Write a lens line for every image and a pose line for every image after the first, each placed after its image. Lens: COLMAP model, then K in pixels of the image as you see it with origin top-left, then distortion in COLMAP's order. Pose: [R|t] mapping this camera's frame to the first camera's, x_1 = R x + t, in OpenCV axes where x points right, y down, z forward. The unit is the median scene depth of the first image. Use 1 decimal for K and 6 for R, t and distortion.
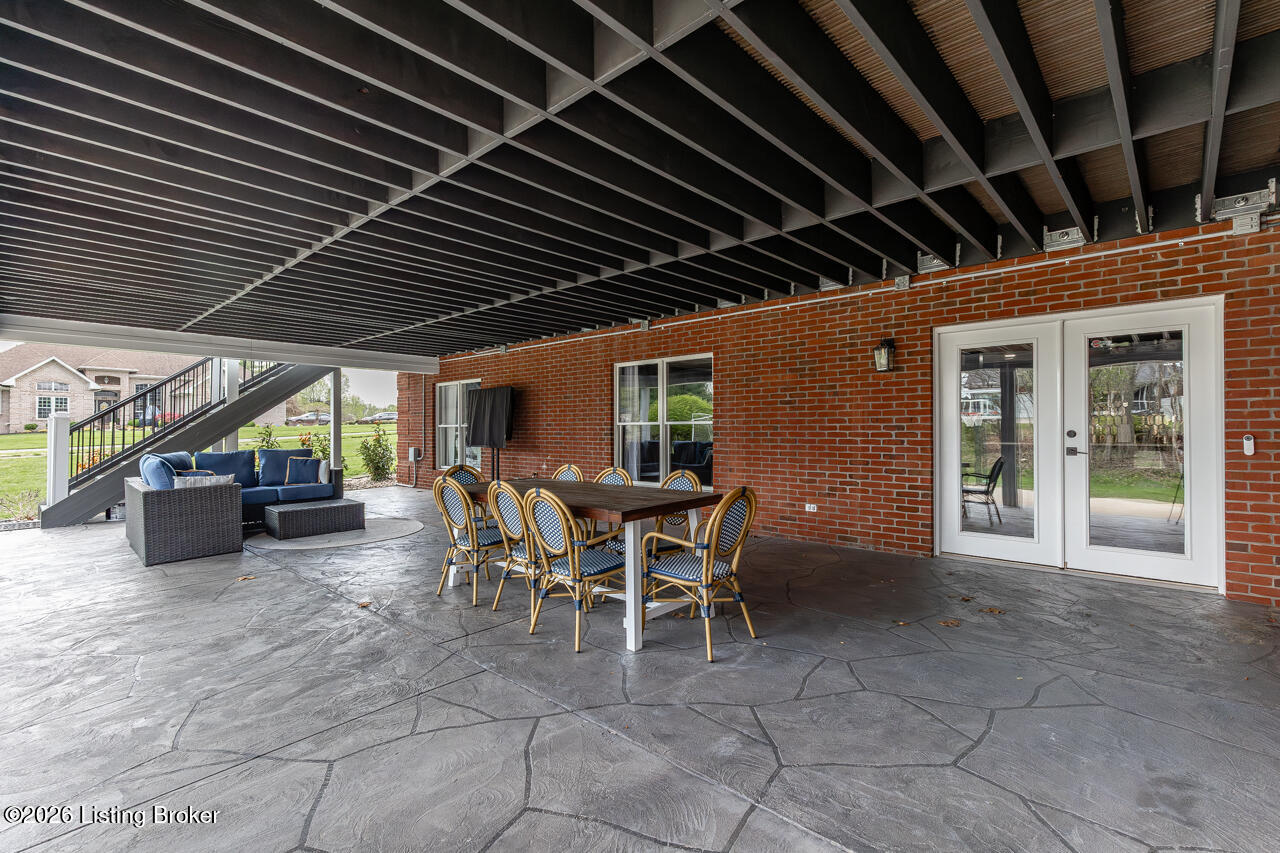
lens RADIAL K [[581.4, 0, 625.7], [0, 581.4, 428.3], [0, 0, 1]] dist [0.003688, 0.000062]
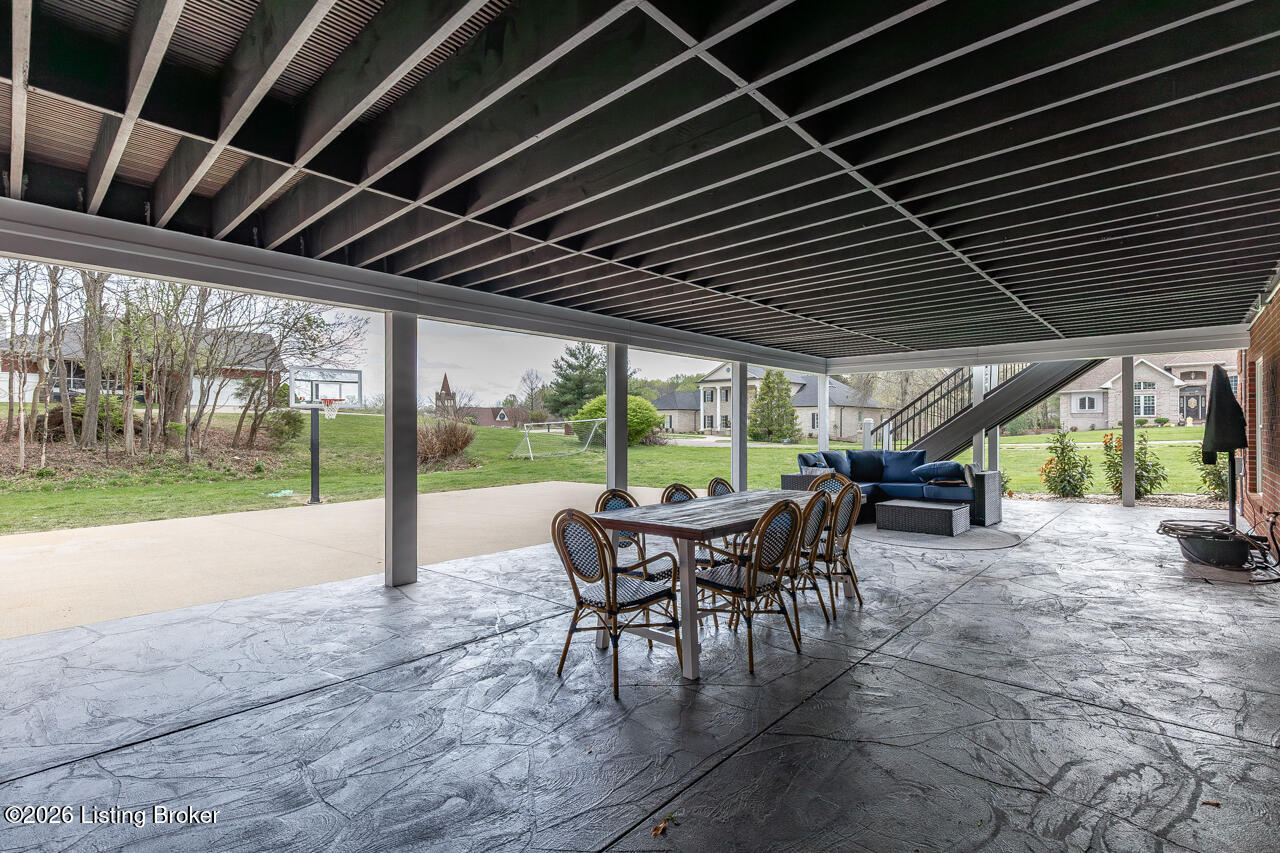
lens RADIAL K [[580.8, 0, 665.5], [0, 580.8, 427.4], [0, 0, 1]] dist [-0.000167, -0.000164]
pose [[0.032094, 0.001481, -0.999484, 0.541414], [0.006609, 0.999977, 0.001694, -0.014497], [0.999463, -0.006660, 0.032083, 0.534498]]
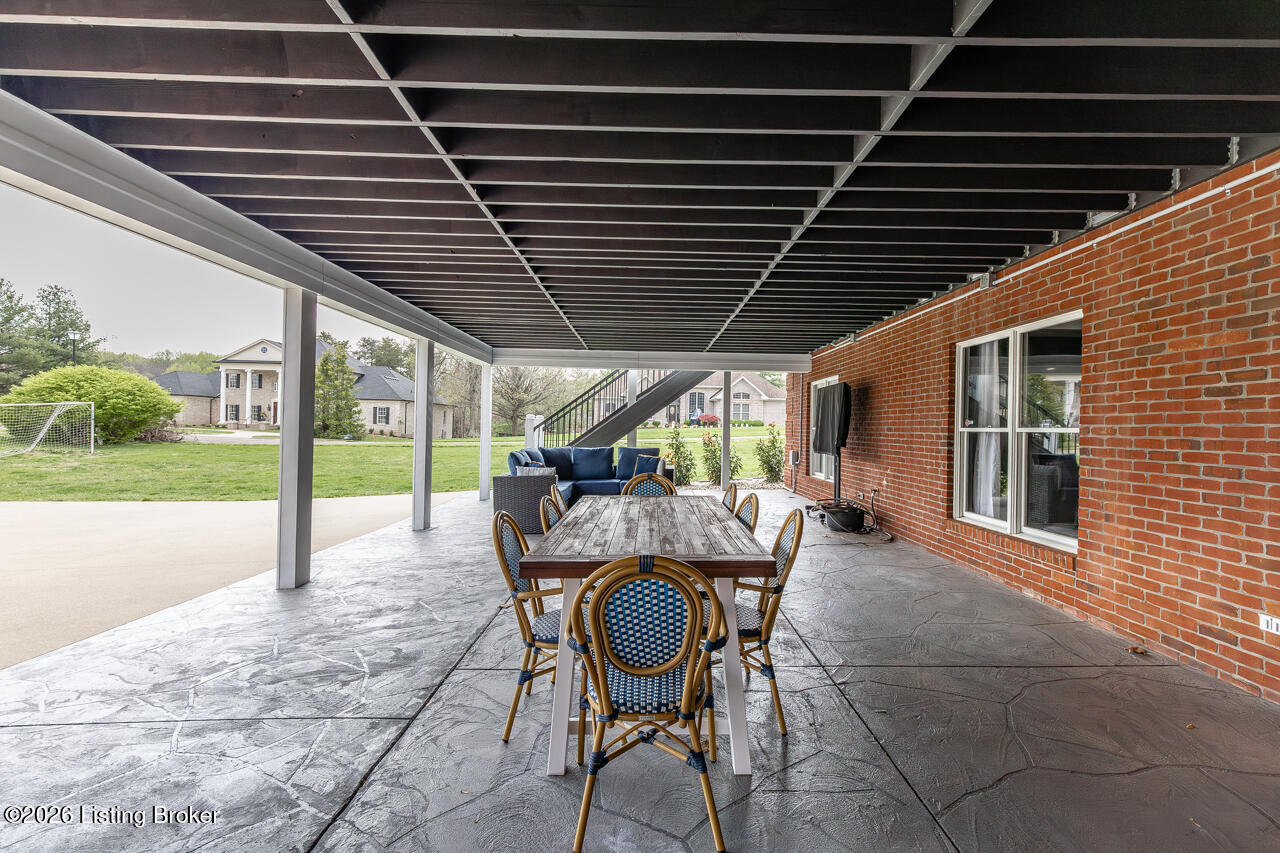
lens RADIAL K [[580.2, 0, 646.3], [0, 580.2, 428.0], [0, 0, 1]] dist [0.004220, -0.000492]
pose [[0.685394, 0.014504, -0.728028, 0.278930], [-0.015860, 0.999862, 0.004989, -0.008733], [0.728000, 0.008128, 0.685529, 0.303298]]
